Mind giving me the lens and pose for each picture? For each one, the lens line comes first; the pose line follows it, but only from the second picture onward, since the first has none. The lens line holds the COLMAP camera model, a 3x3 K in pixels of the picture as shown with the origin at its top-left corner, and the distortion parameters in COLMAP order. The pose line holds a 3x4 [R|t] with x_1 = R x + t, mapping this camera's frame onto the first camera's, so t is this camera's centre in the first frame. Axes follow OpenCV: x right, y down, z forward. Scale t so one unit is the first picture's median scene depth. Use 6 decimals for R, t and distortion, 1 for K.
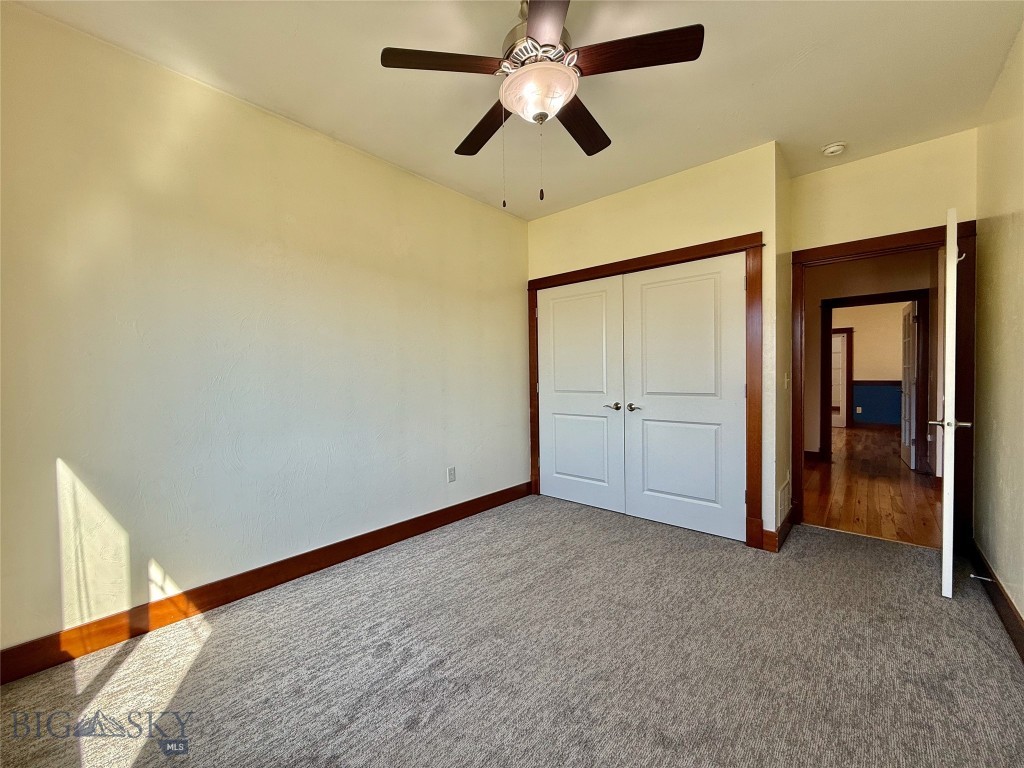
lens RADIAL K [[408.9, 0, 508.5], [0, 408.9, 384.3], [0, 0, 1]] dist [-0.000011, -0.000252]
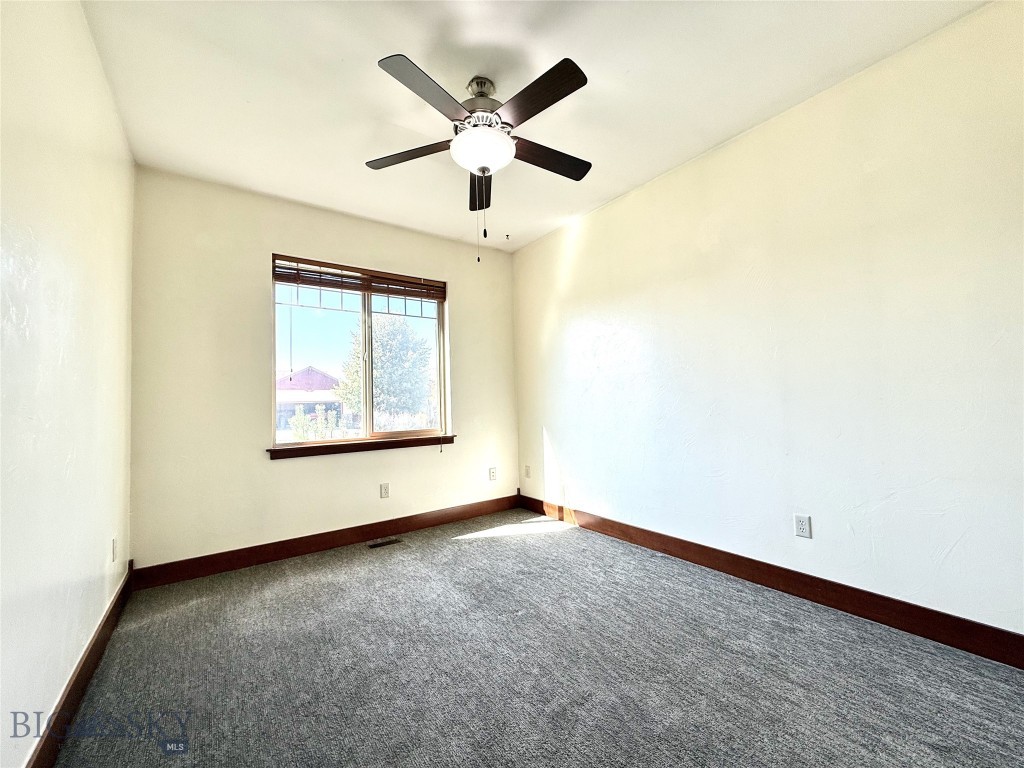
lens RADIAL K [[408.9, 0, 508.5], [0, 408.9, 384.3], [0, 0, 1]] dist [-0.000011, -0.000252]
pose [[-0.216071, -0.022363, -0.976122, 0.664961], [0.005766, 0.999691, -0.024179, 0.002288], [0.976361, -0.010853, -0.215875, 0.721052]]
